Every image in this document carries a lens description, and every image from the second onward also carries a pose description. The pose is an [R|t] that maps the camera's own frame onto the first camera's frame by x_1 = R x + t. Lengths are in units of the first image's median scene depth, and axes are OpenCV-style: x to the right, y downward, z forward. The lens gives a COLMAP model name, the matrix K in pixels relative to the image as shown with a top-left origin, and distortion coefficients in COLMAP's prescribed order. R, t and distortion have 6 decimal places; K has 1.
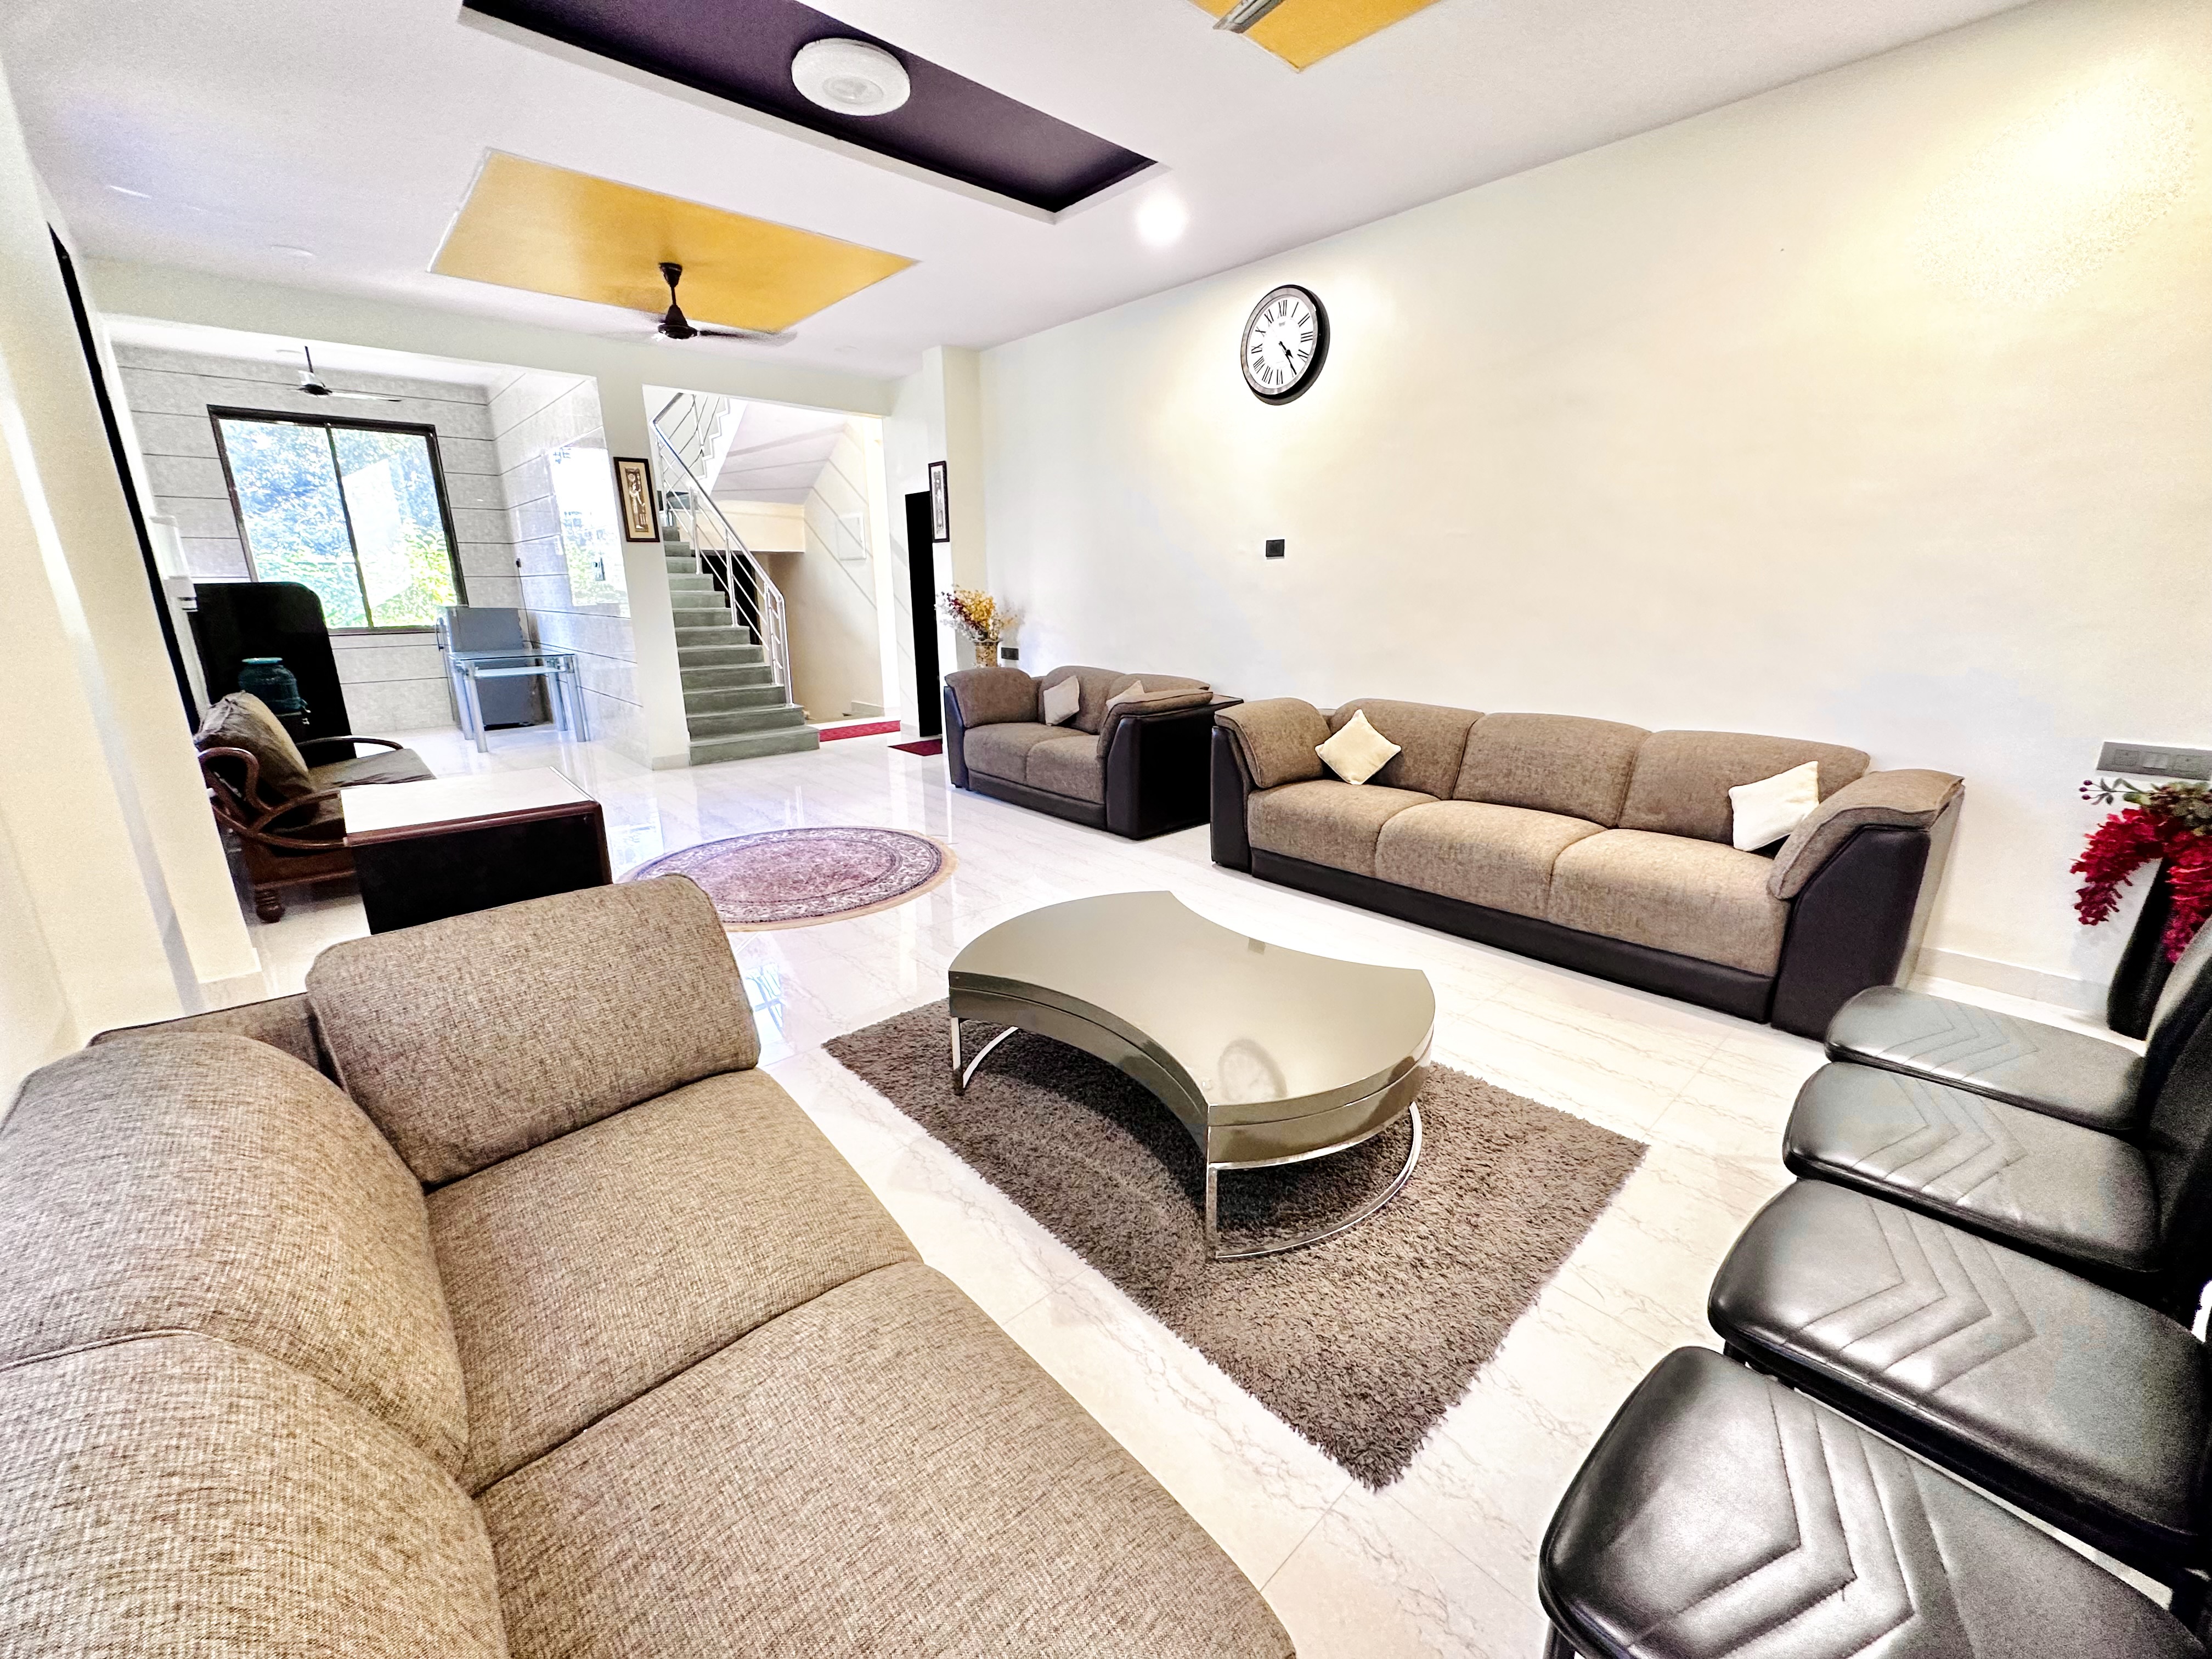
lens RADIAL K [[885.2, 0, 1102.6], [0, 885.2, 828.4], [0, 0, 1]] dist [-0.002025, 0.000317]
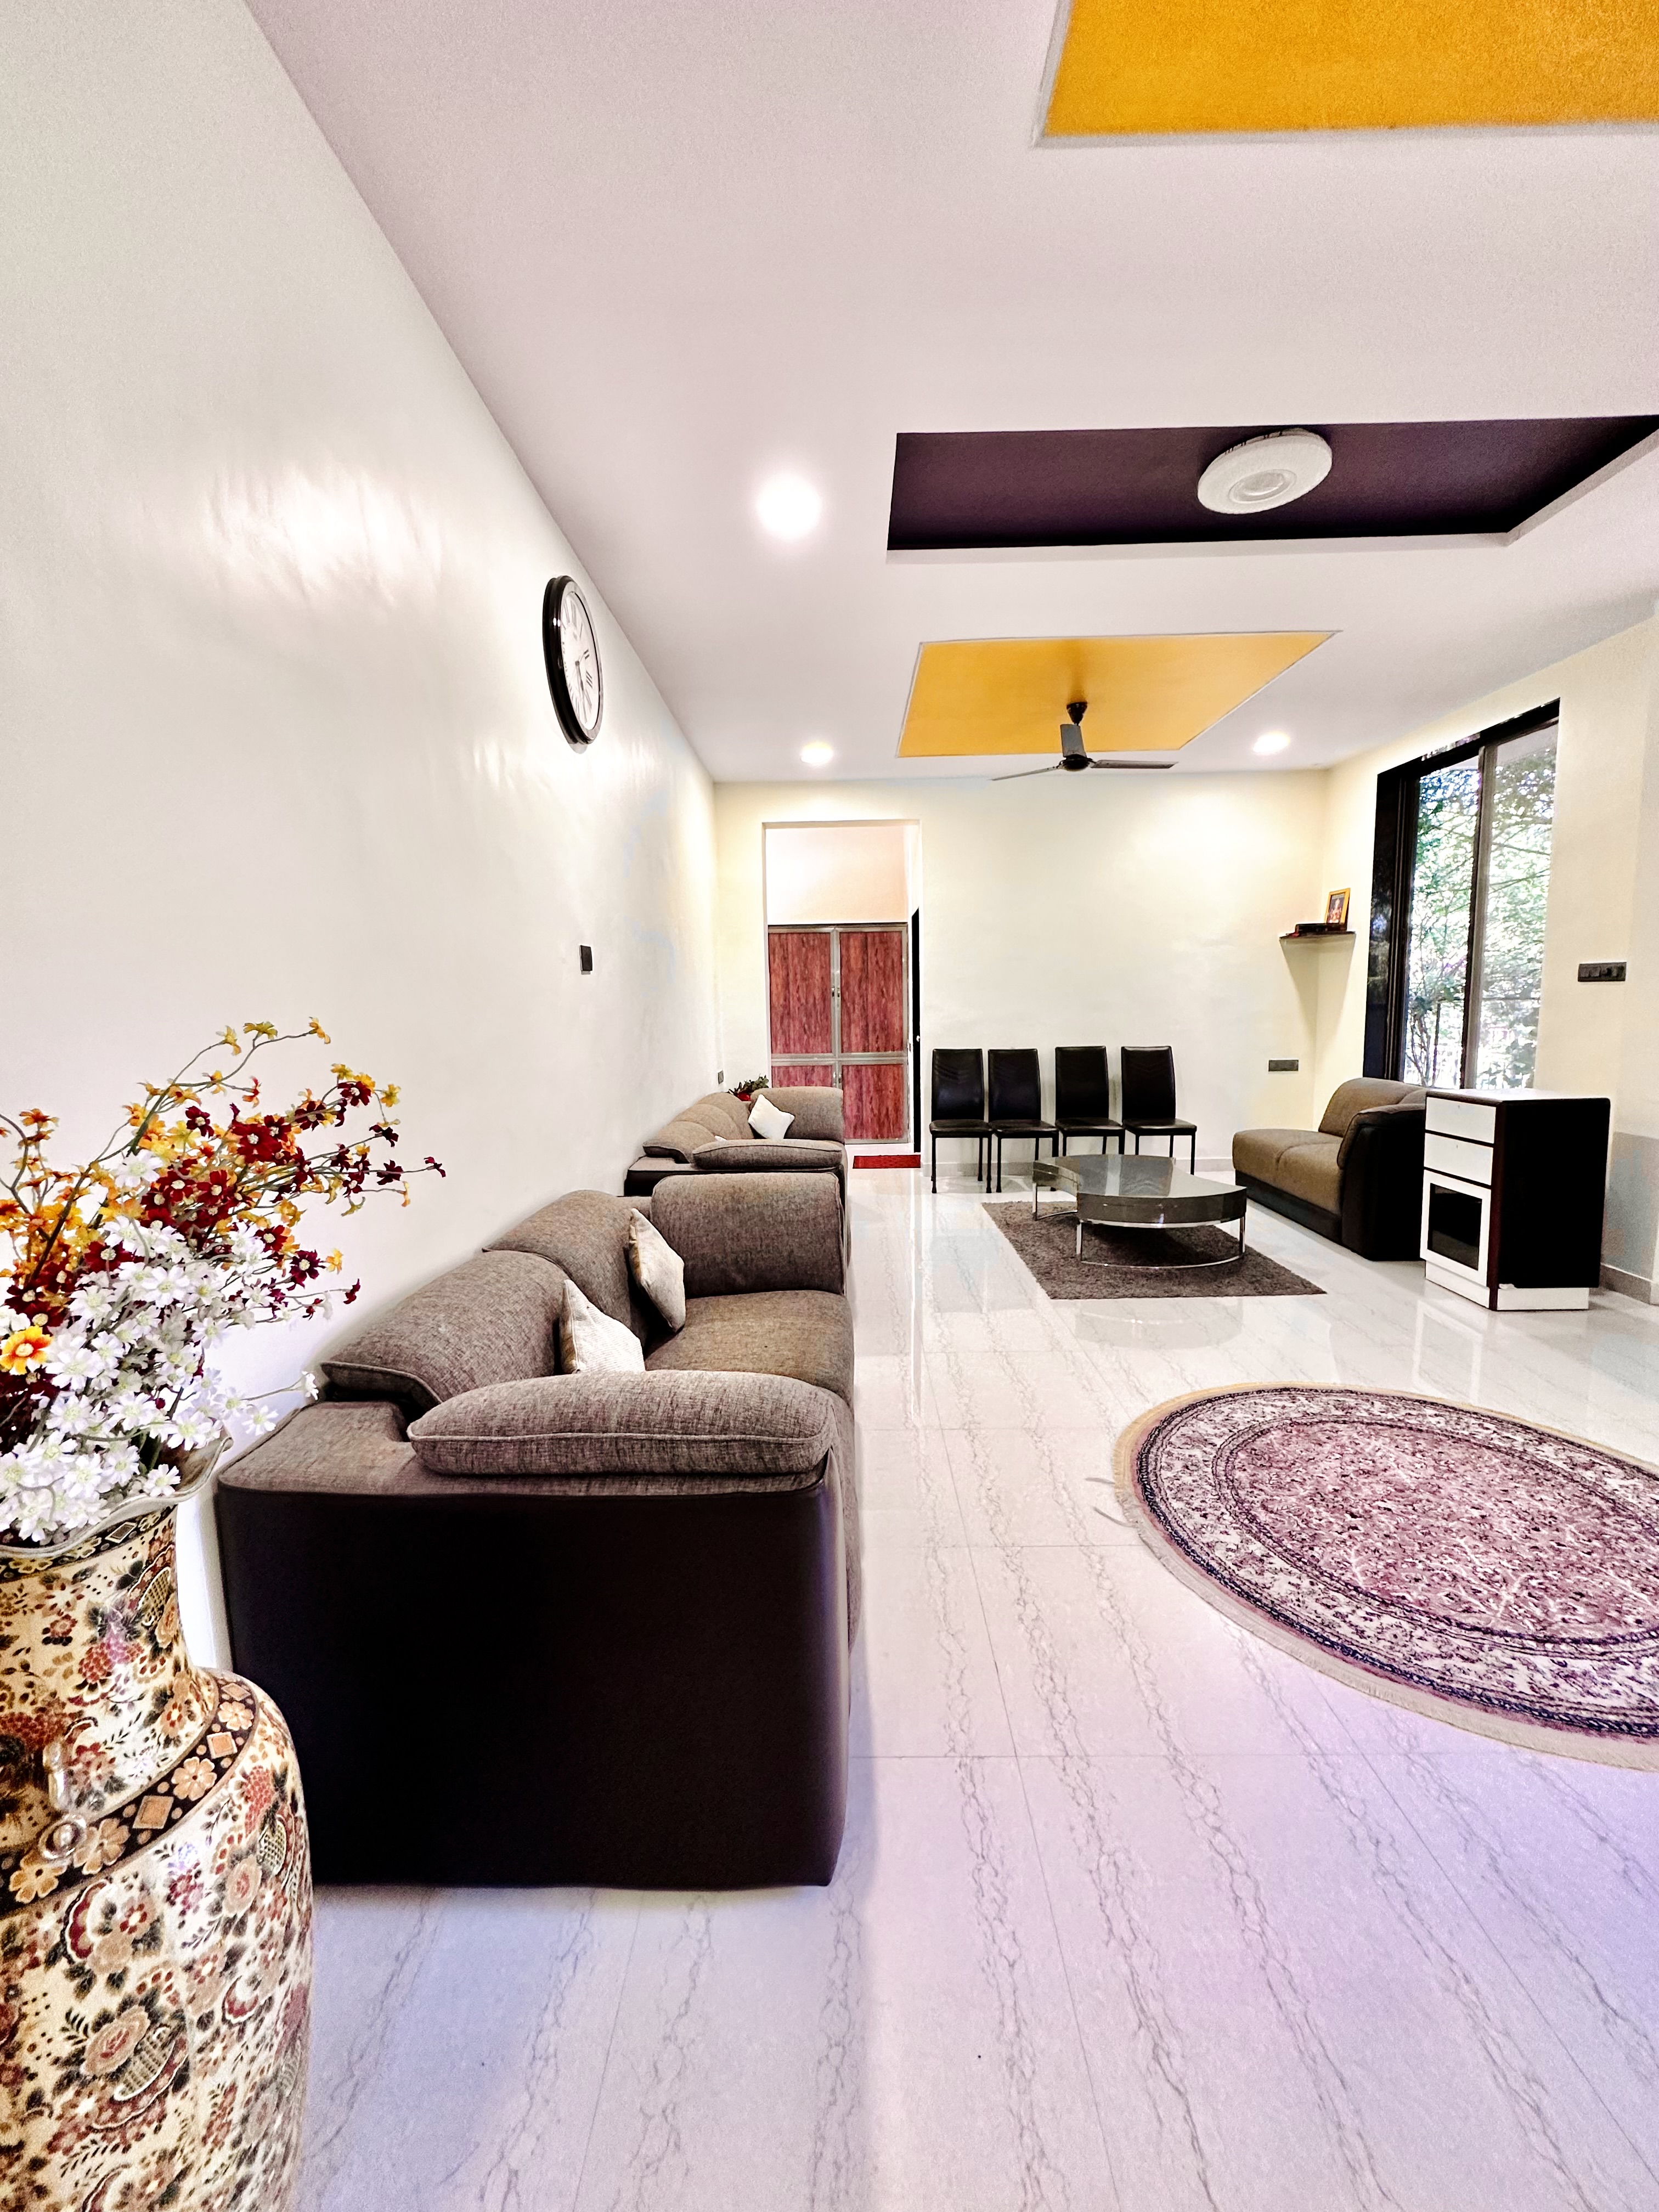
lens RADIAL K [[885.2, 0, 830.2], [0, 885.2, 1108.6], [0, 0, 1]] dist [-0.002025, 0.000317]
pose [[-0.729569, -0.061663, 0.681122, -0.427540], [0.204800, 0.930526, 0.303608, -0.406587], [-0.652523, 0.360997, -0.666254, 1.477652]]
